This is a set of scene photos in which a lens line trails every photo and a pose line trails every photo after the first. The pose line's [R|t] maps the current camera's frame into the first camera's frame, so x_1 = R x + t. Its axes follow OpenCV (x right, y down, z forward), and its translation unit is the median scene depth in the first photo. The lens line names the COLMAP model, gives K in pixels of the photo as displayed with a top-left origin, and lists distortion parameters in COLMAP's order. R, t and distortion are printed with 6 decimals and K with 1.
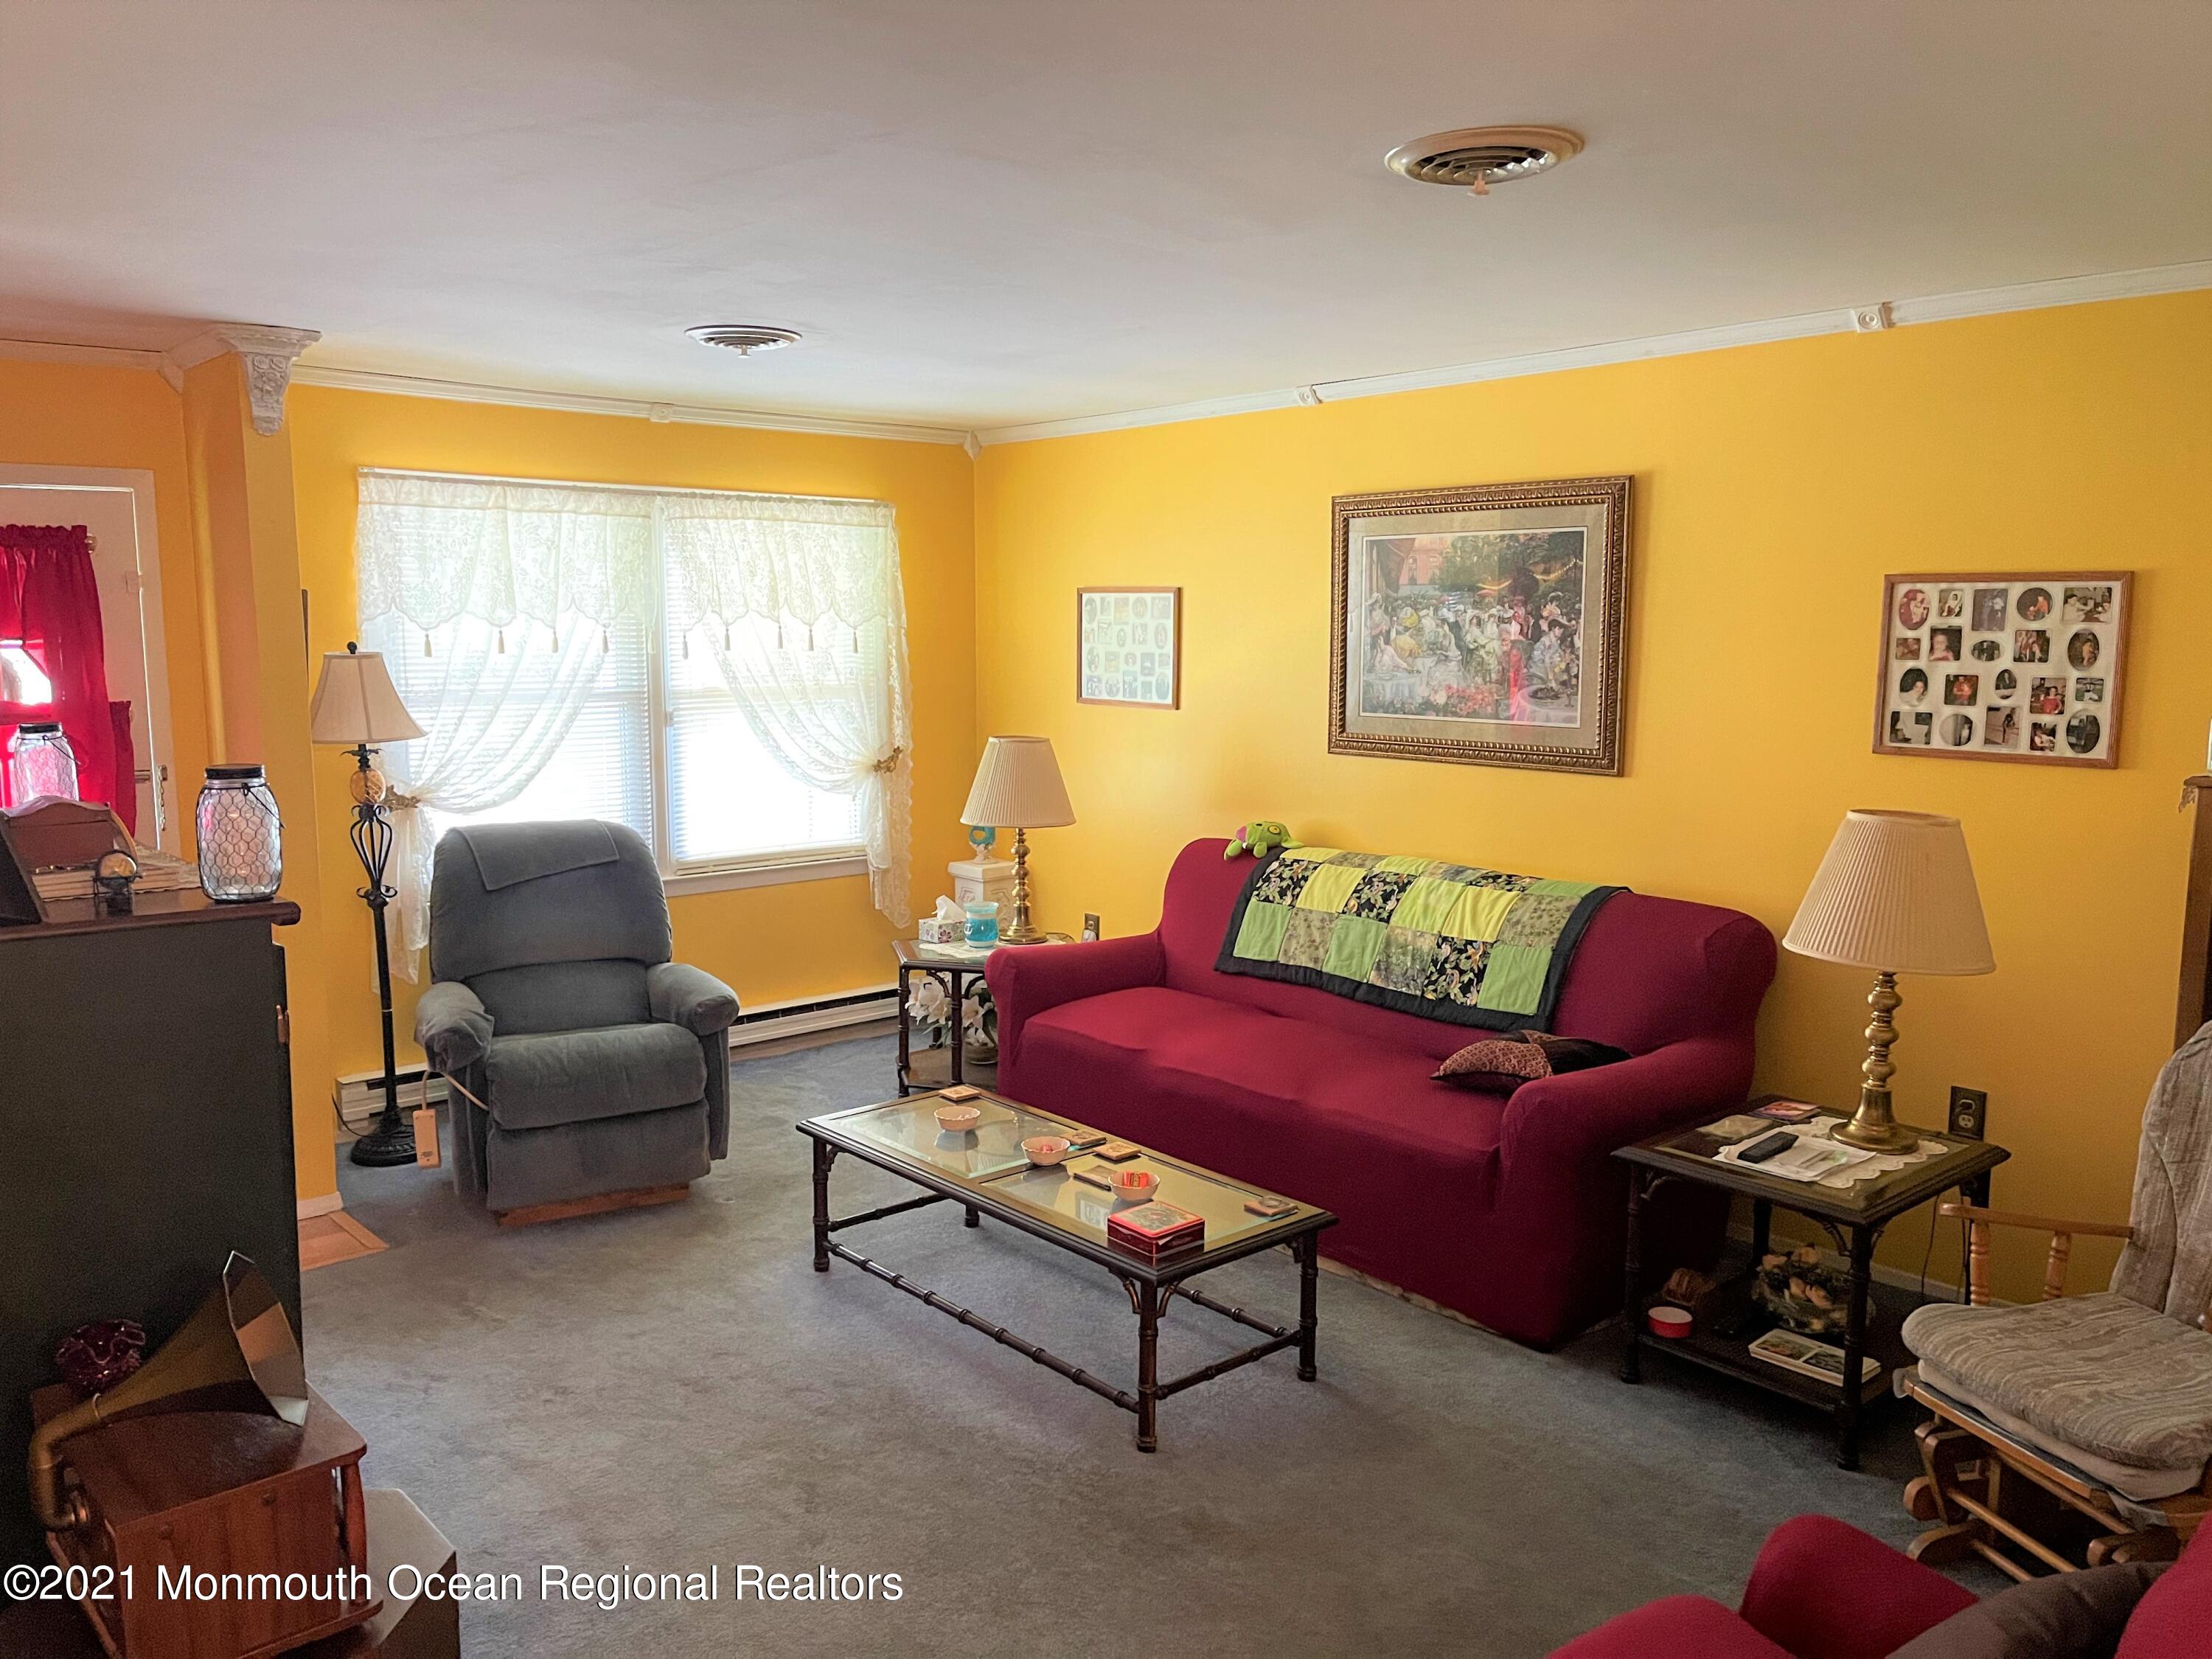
lens RADIAL K [[1677.8, 0, 1095.0], [0, 1677.8, 832.7], [0, 0, 1]] dist [0.050279, -0.041651]
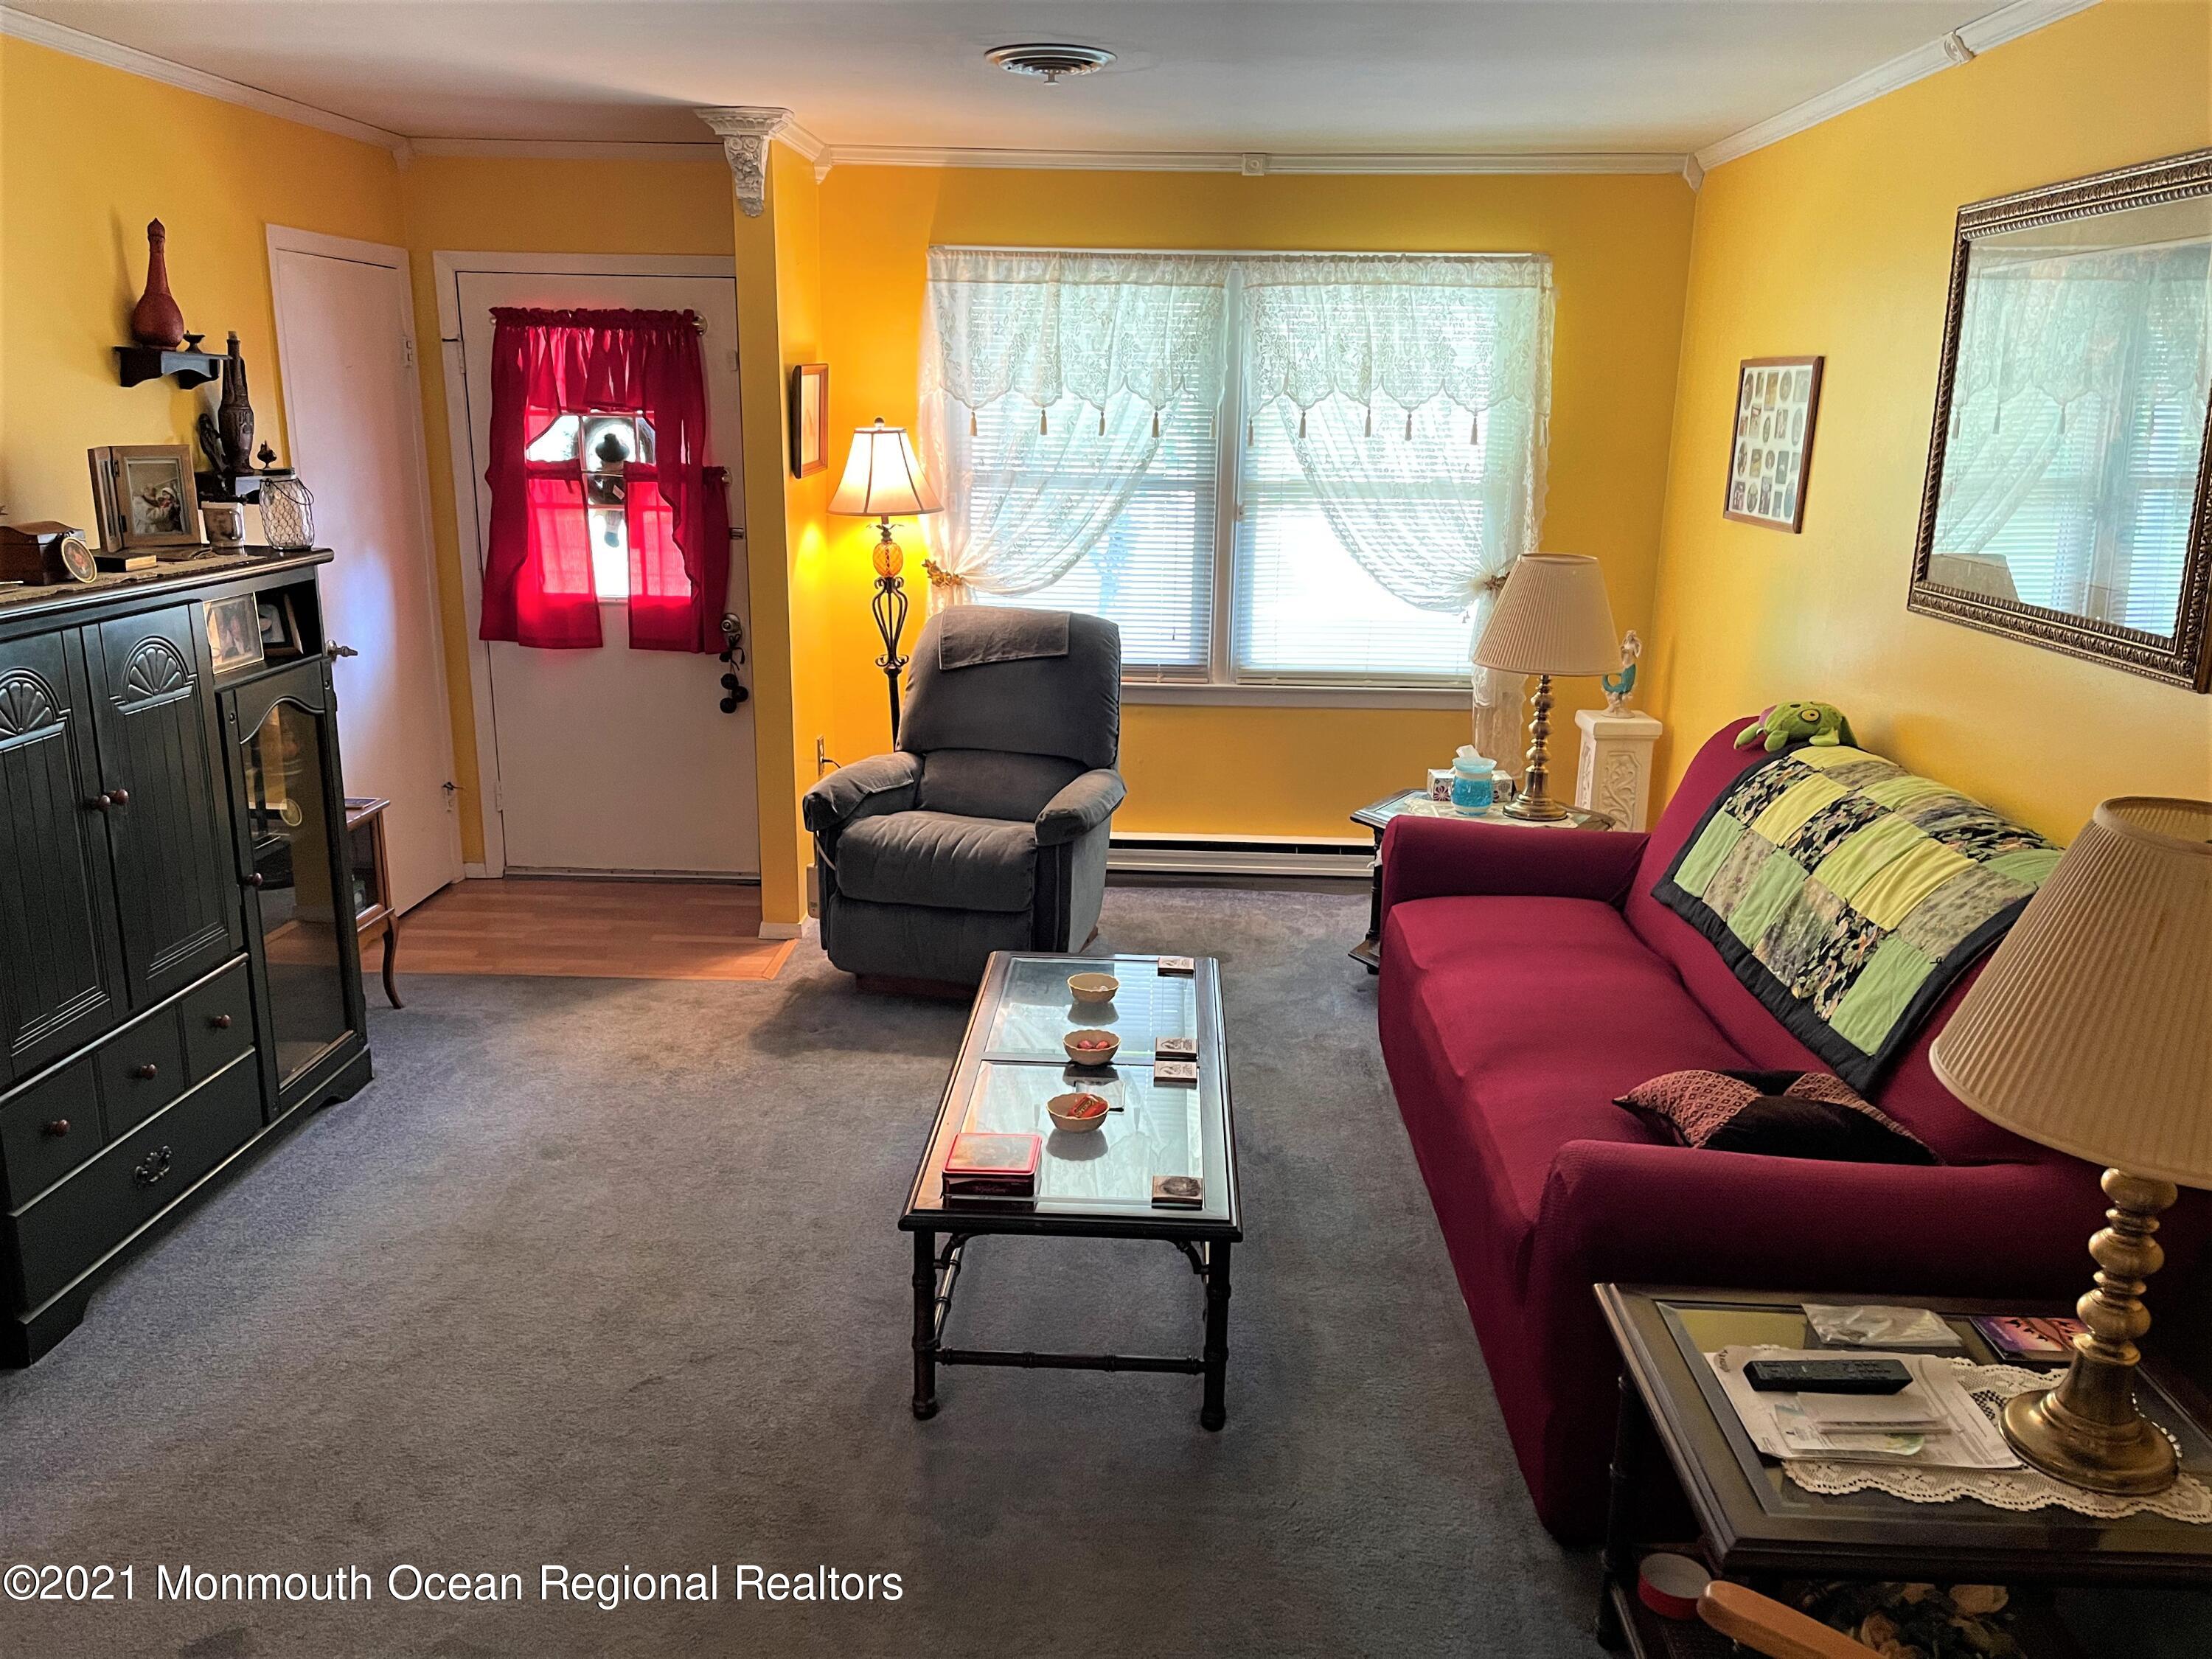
lens RADIAL K [[1677.8, 0, 1102.1], [0, 1677.8, 841.5], [0, 0, 1]] dist [0.050279, -0.041651]
pose [[0.721663, 0.182830, -0.667665, 0.356441], [-0.101660, 0.982026, 0.159032, -0.030629], [0.684739, -0.046893, 0.727278, 0.280116]]
